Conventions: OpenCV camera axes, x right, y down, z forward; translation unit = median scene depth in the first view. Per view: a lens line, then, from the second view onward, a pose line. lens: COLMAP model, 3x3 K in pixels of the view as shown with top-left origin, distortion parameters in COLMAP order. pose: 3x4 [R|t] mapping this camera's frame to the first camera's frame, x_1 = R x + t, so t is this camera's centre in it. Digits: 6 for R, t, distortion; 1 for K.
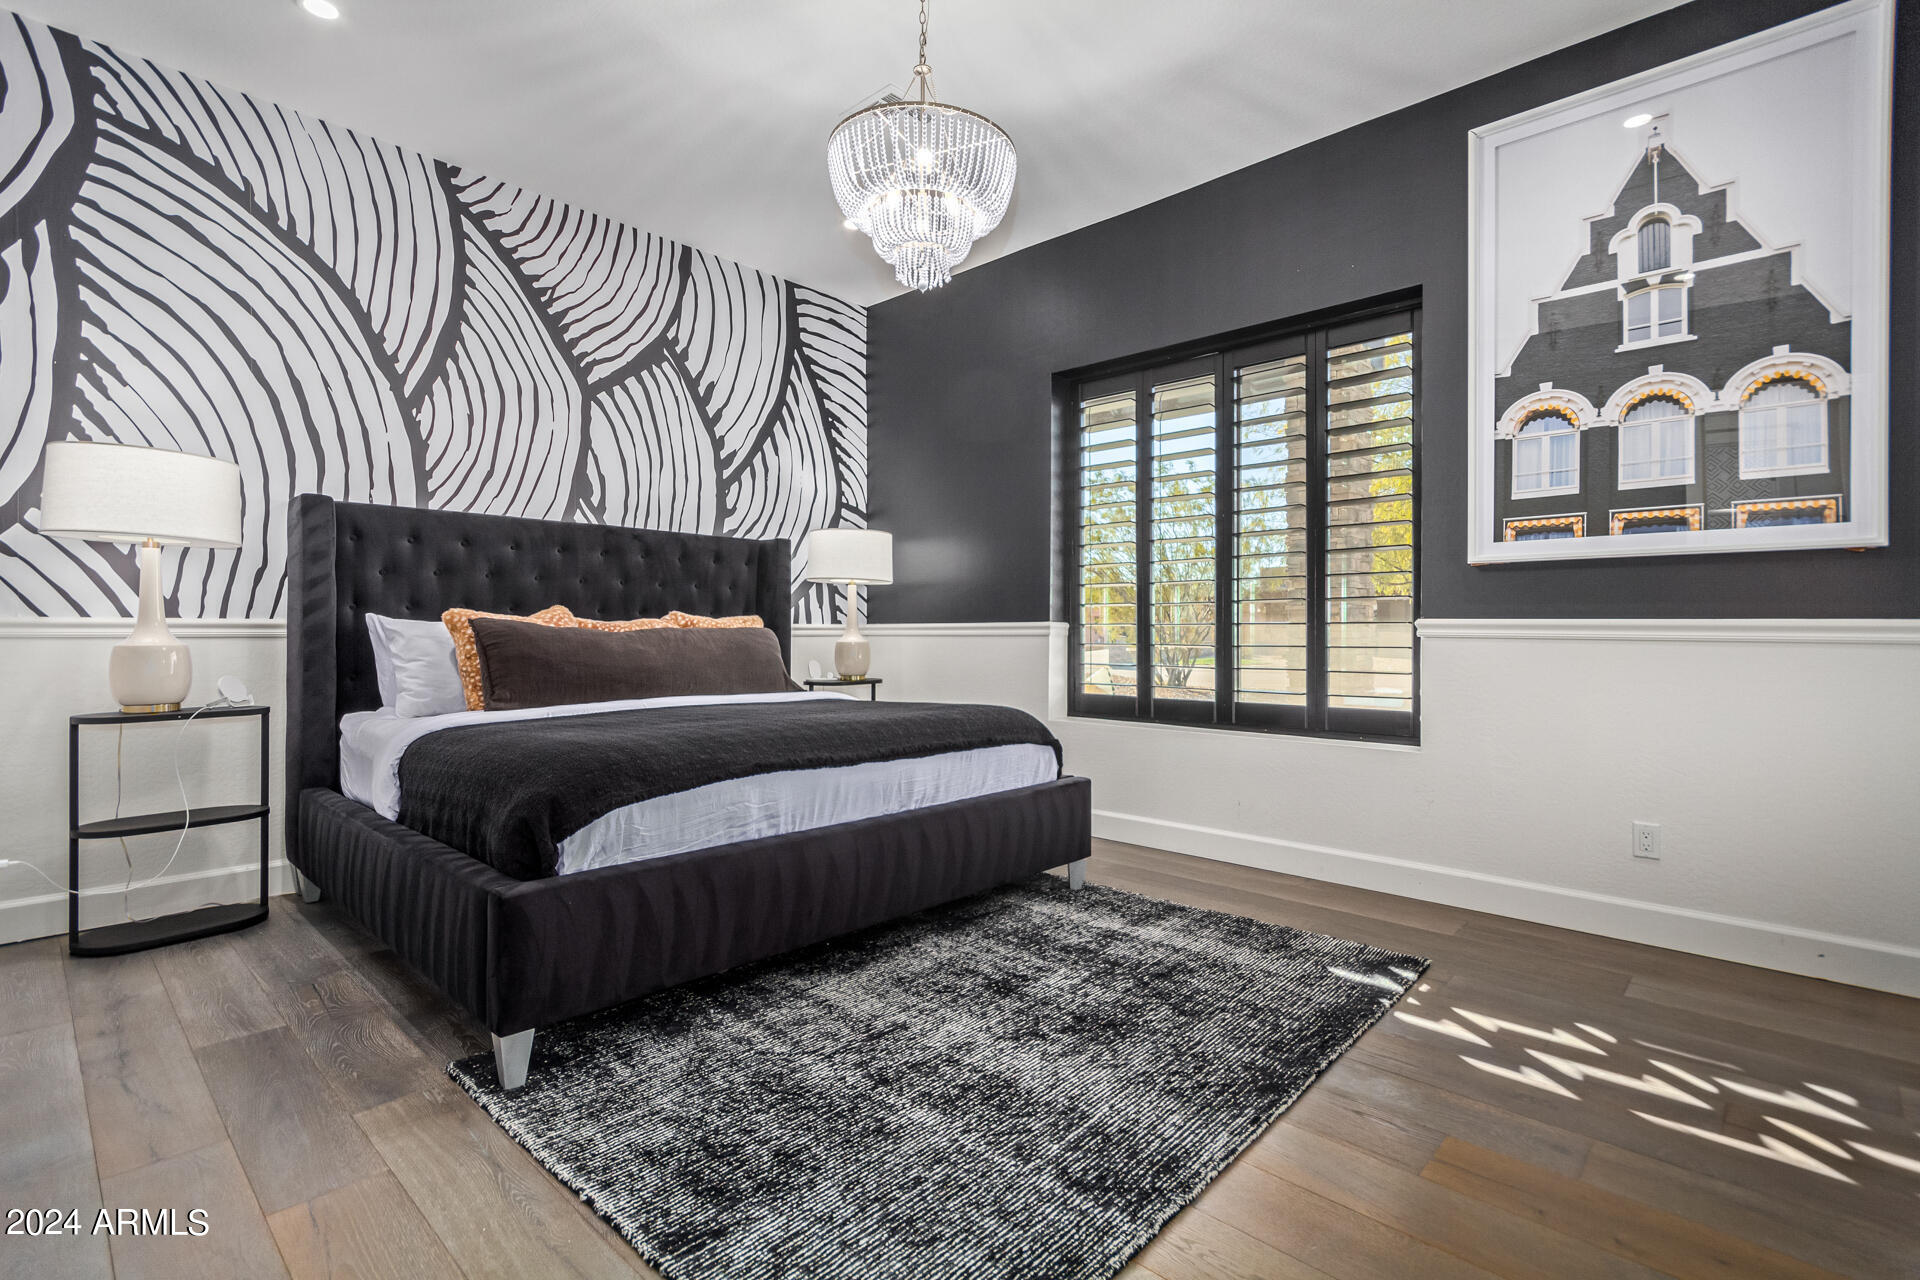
lens RADIAL K [[887.8, 0, 960.0], [0, 887.8, 631.3], [0, 0, 1]] dist [0.000673, 0.000248]
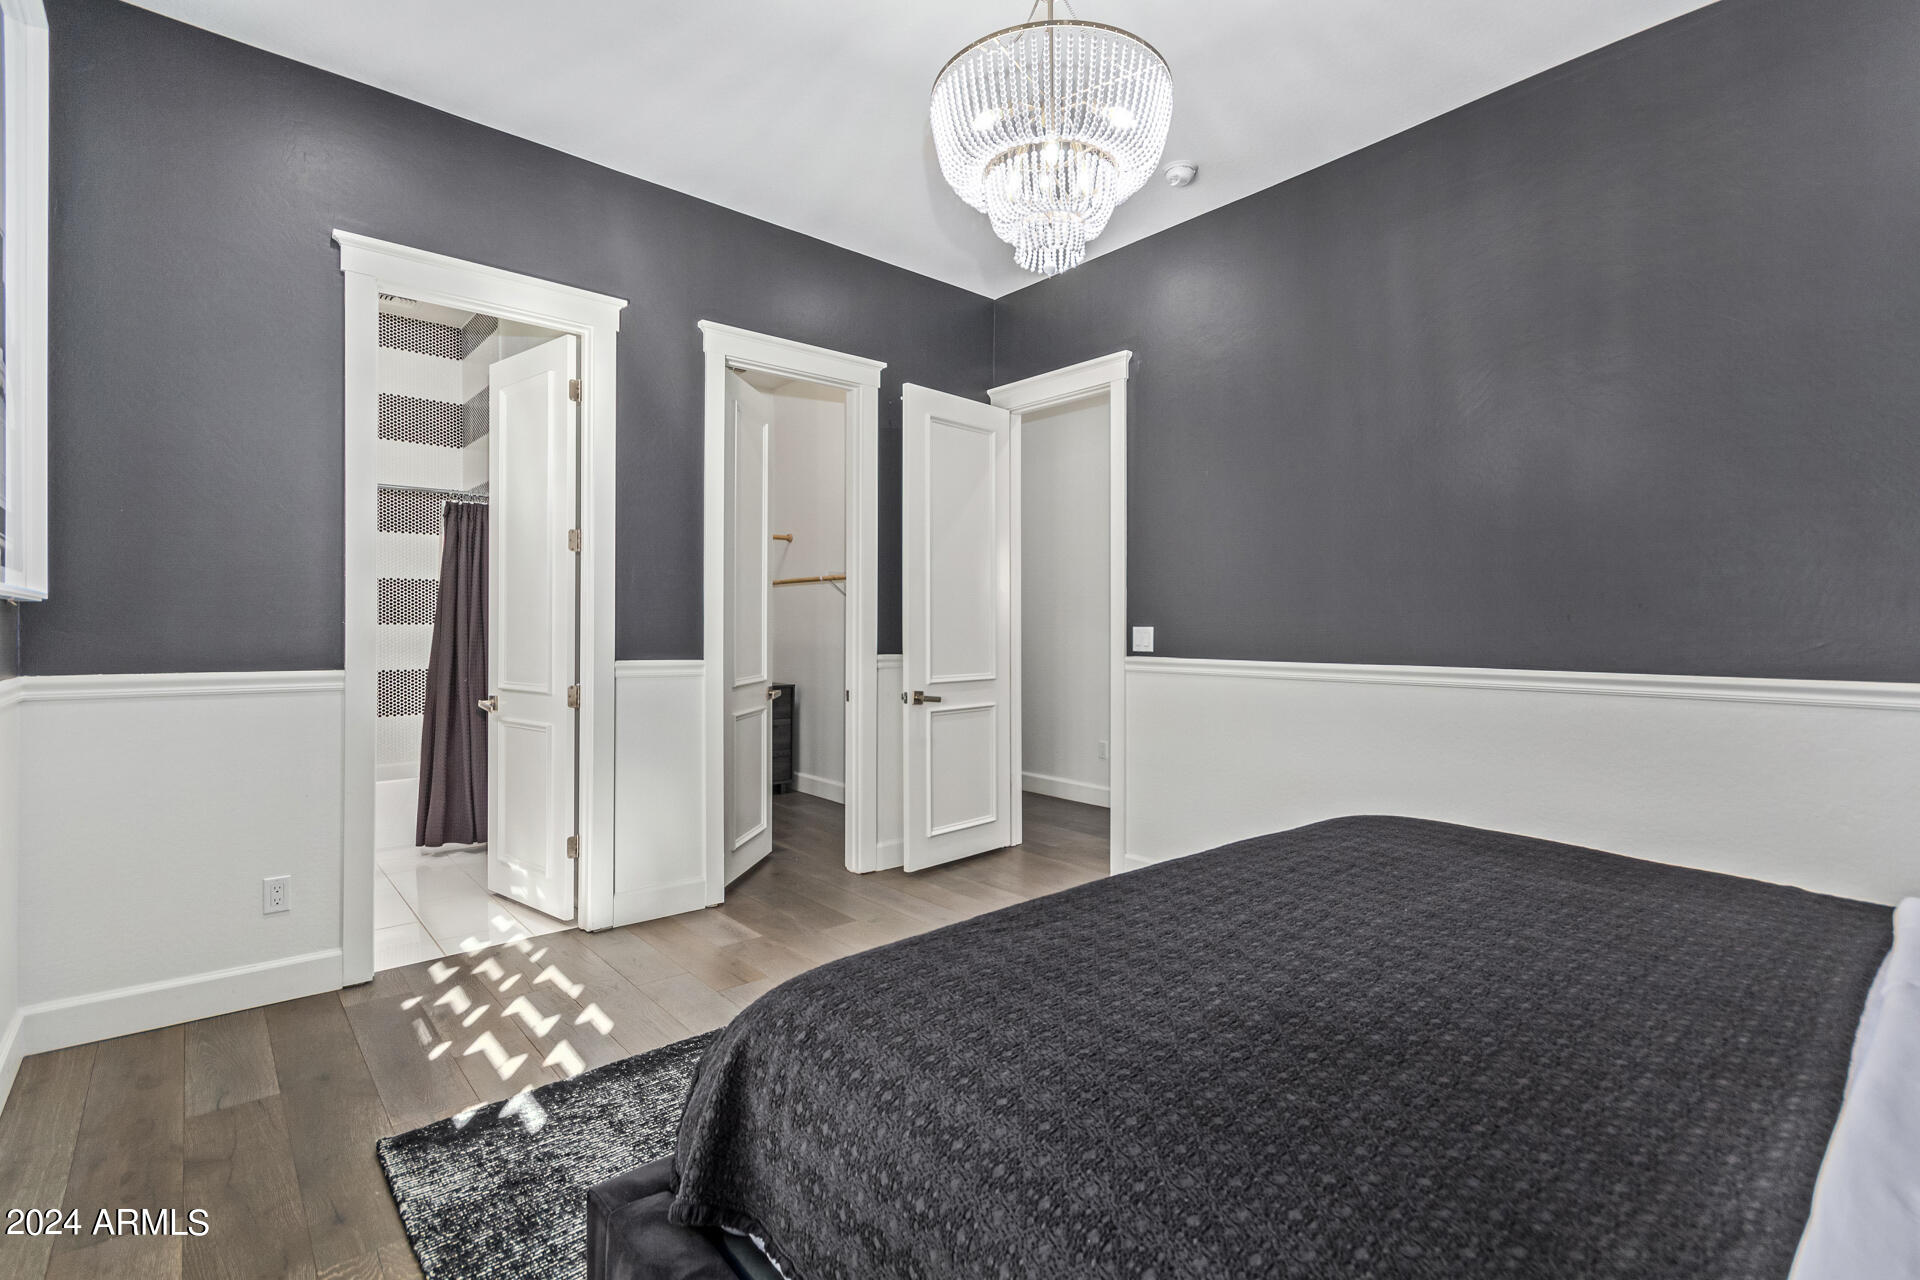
lens RADIAL K [[887.8, 0, 960.6], [0, 887.8, 632.8], [0, 0, 1]] dist [0.000673, 0.000248]
pose [[-0.995205, -0.002511, 0.097779, -0.019108], [-0.002396, 0.999996, 0.001296, -0.034020], [-0.097782, 0.001055, -0.995207, 0.936165]]
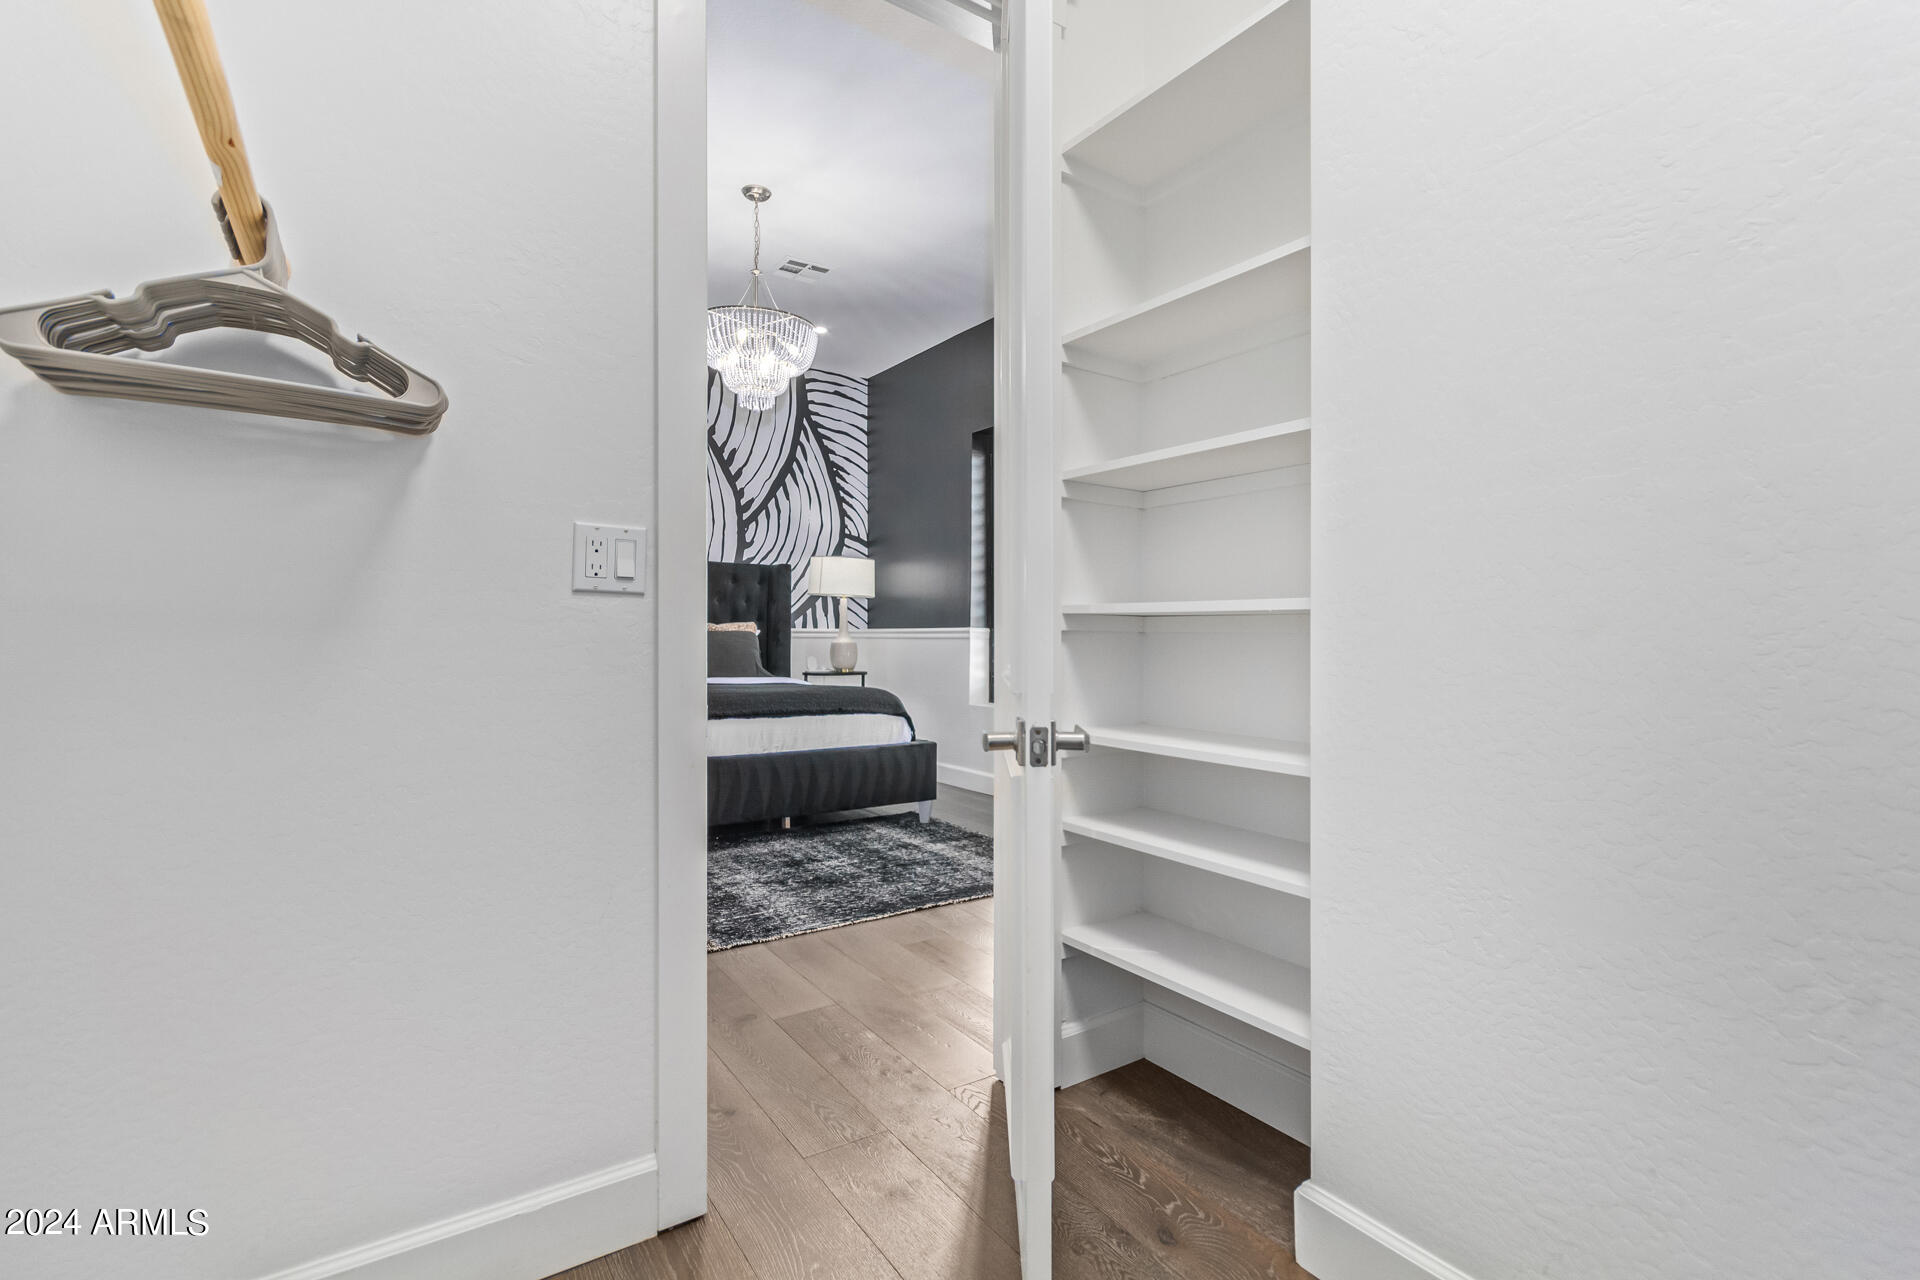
lens RADIAL K [[887.8, 0, 964.5], [0, 887.8, 638.3], [0, 0, 1]] dist [0.000673, 0.000248]
pose [[0.975019, 0.006606, -0.222025, 0.349702], [-0.006287, 0.999978, 0.002145, 0.002223], [0.222034, -0.000695, 0.975039, -0.228149]]
